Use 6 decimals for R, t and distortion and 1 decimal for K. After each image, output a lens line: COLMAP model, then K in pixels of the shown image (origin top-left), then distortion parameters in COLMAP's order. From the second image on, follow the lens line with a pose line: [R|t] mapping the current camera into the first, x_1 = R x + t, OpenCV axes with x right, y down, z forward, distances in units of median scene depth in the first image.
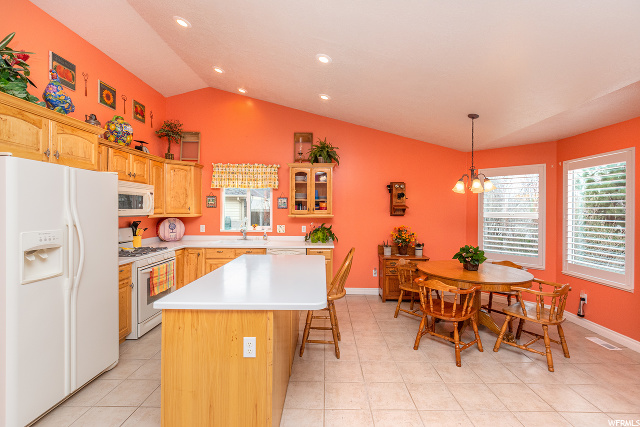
lens RADIAL K [[286.3, 0, 322.8], [0, 286.3, 210.7], [0, 0, 1]] dist [-0.002592, -0.001142]
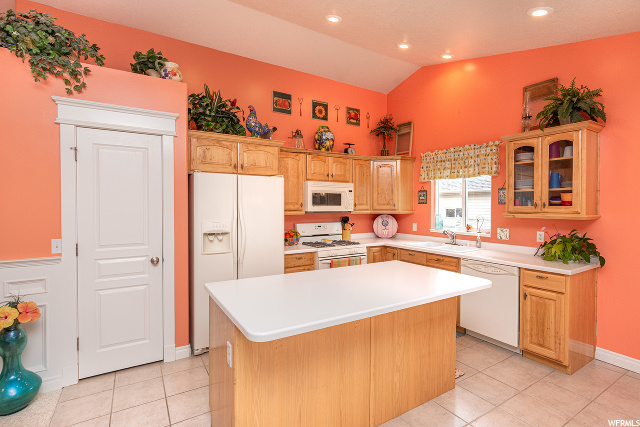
lens RADIAL K [[310.7, 0, 330.6], [0, 310.7, 208.0], [0, 0, 1]] dist [0.018484, -0.000191]
pose [[0.533459, 0.002247, -0.845823, 0.283990], [-0.001802, 0.999997, 0.001520, 0.001410], [0.845824, 0.000713, 0.533462, 0.264516]]
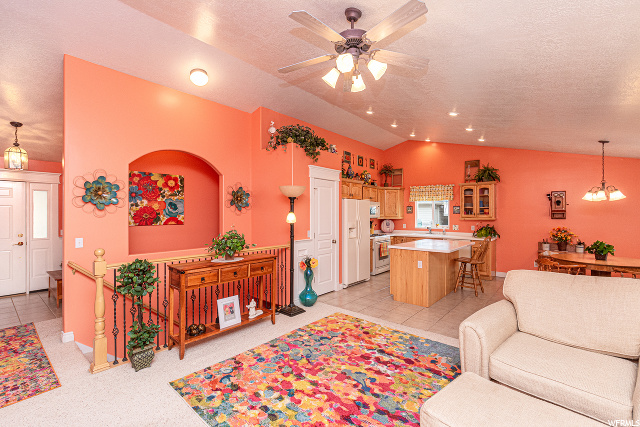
lens RADIAL K [[286.3, 0, 315.0], [0, 286.3, 214.8], [0, 0, 1]] dist [-0.002592, -0.001142]
pose [[0.761557, -0.005126, -0.648078, 0.275881], [0.004589, 0.999986, -0.002517, -0.000998], [0.648082, -0.001057, 0.761570, -0.635086]]
